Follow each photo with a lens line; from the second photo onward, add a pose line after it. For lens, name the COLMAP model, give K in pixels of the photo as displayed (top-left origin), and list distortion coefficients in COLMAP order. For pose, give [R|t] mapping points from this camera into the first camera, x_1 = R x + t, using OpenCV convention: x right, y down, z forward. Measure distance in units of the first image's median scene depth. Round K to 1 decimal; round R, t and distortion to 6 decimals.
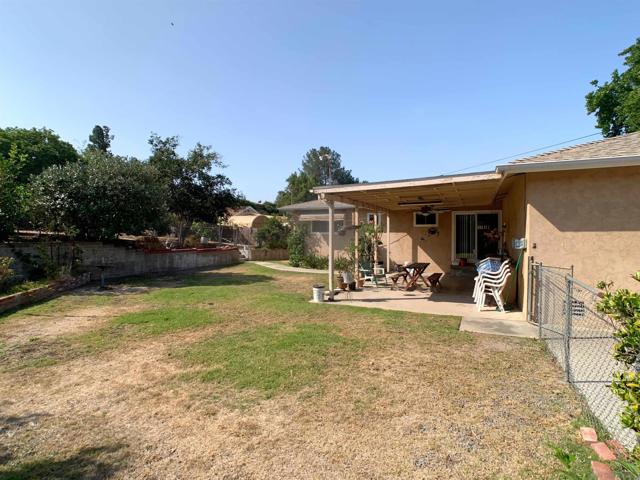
lens RADIAL K [[326.4, 0, 319.6], [0, 326.4, 240.8], [0, 0, 1]] dist [-0.016594, 0.005098]
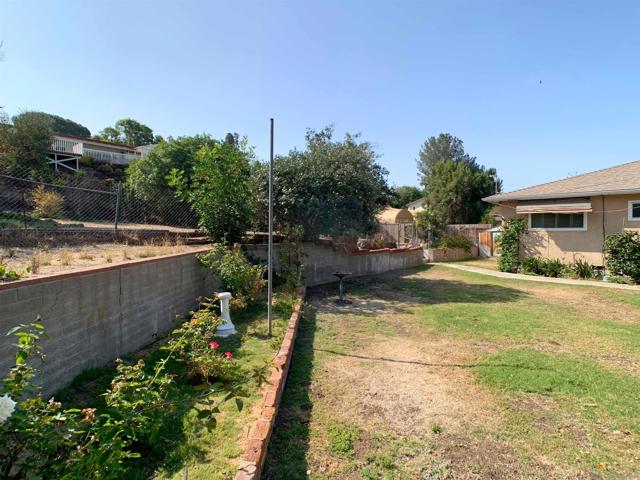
lens RADIAL K [[326.4, 0, 321.4], [0, 326.4, 237.4], [0, 0, 1]] dist [-0.016594, 0.005098]
pose [[0.956313, -0.003769, -0.292320, -0.273219], [0.005294, 0.999976, 0.004426, -0.010278], [0.292297, -0.005781, 0.956310, 0.118254]]
